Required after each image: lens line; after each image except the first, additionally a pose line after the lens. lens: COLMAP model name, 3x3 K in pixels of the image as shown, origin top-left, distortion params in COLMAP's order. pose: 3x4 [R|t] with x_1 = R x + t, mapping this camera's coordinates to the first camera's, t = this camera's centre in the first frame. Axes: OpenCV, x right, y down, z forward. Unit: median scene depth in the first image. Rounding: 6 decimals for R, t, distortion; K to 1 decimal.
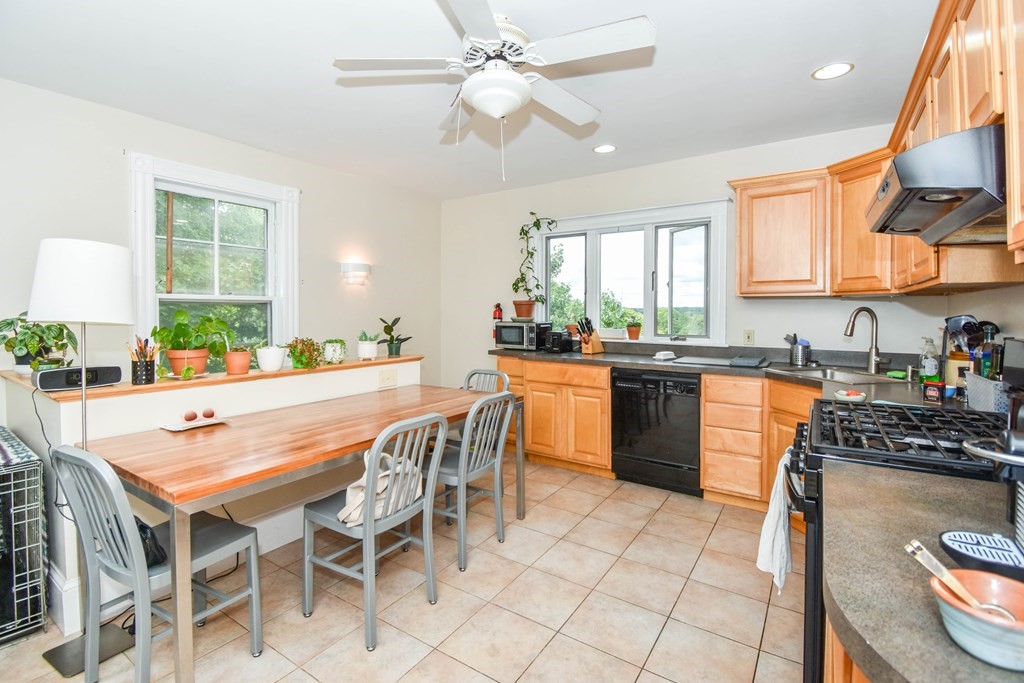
lens RADIAL K [[472.0, 0, 518.3], [0, 472.0, 330.5], [0, 0, 1]] dist [0.003013, -0.017716]
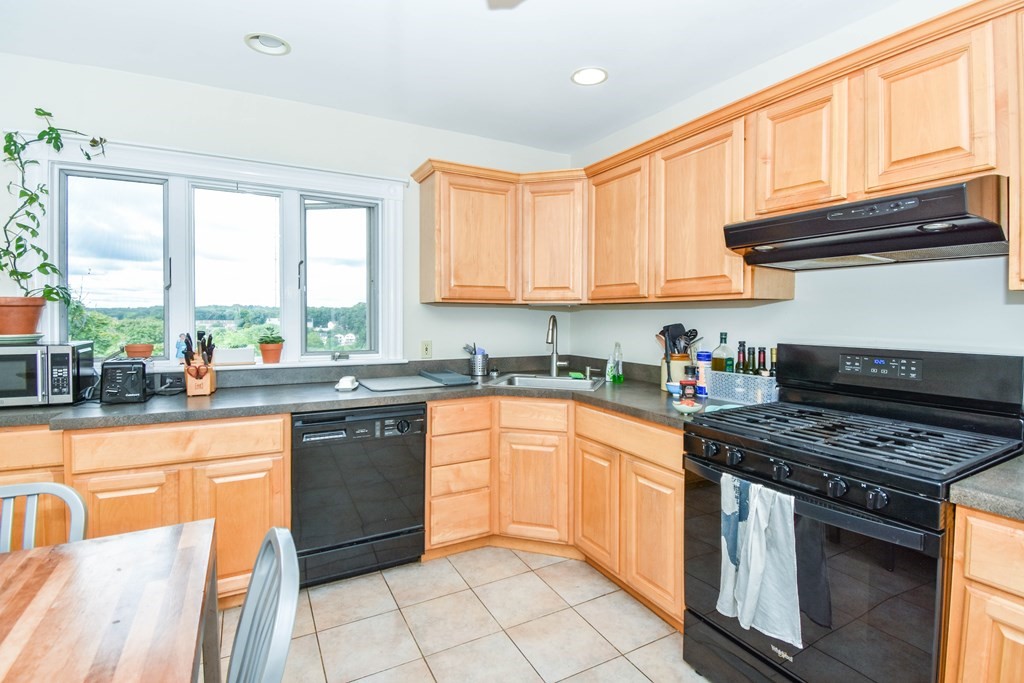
lens RADIAL K [[472.0, 0, 518.3], [0, 472.0, 330.5], [0, 0, 1]] dist [0.003013, -0.017716]
pose [[0.463901, -0.027127, 0.885472, -0.209090], [0.032955, 0.999368, 0.013351, -0.028056], [-0.885274, 0.022987, 0.464501, 0.485238]]
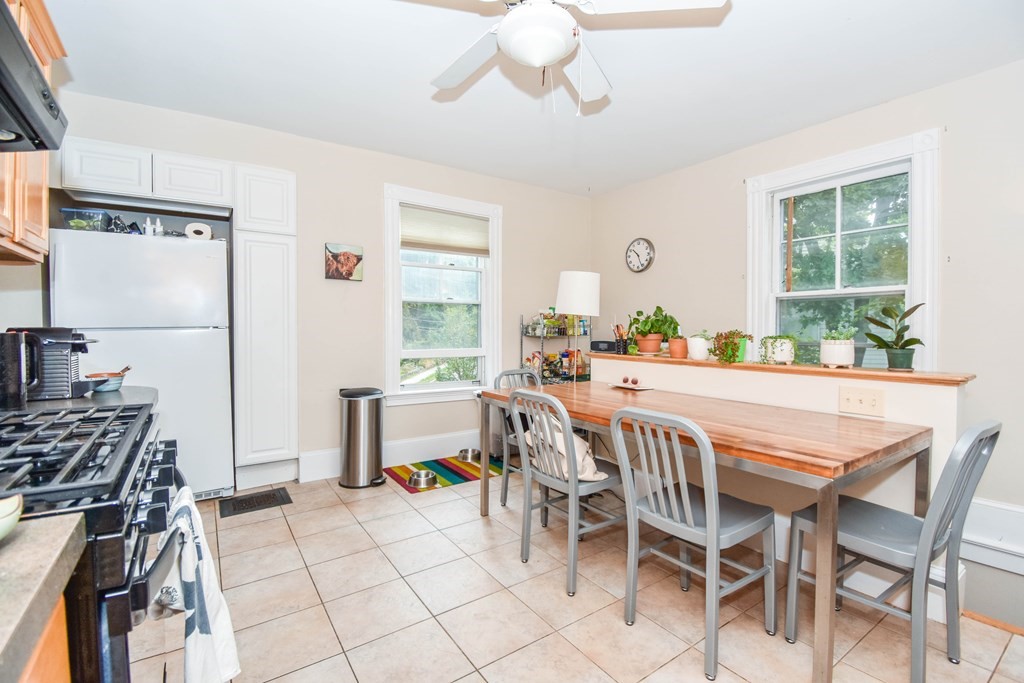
lens RADIAL K [[452.9, 0, 507.3], [0, 452.9, 338.2], [0, 0, 1]] dist [0.001692, -0.014727]
pose [[-0.378917, 0.028270, -0.924999, 0.454495], [-0.037244, 0.998258, 0.045766, 0.004485], [0.924681, 0.051793, -0.377204, 0.757228]]
